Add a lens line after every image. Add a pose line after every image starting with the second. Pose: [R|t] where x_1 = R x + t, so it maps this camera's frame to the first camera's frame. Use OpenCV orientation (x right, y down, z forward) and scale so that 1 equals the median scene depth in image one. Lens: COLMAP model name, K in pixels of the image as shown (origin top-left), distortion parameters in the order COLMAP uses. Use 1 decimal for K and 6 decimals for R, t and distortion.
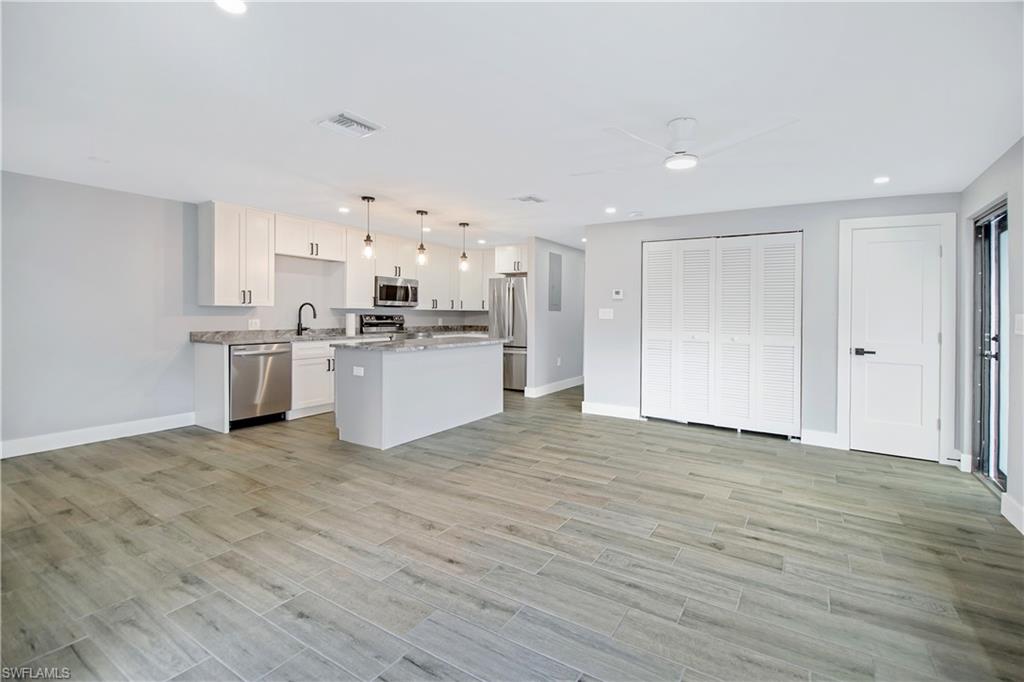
lens RADIAL K [[421.6, 0, 513.0], [0, 421.6, 323.9], [0, 0, 1]] dist [-0.000084, -0.000058]
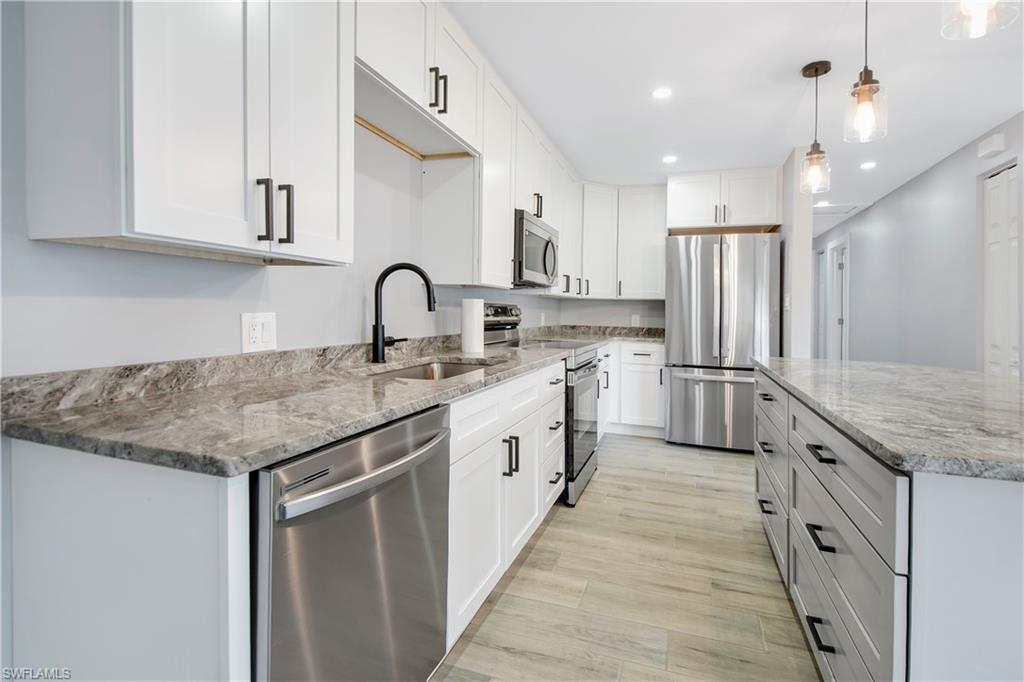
lens RADIAL K [[467.4, 0, 504.4], [0, 467.4, 340.4], [0, 0, 1]] dist [-0.001129, -0.000697]
pose [[0.987886, -0.001646, 0.155174, -0.469274], [-0.005858, 0.998836, 0.047885, -0.007912], [-0.155072, -0.048214, 0.986726, 0.627101]]
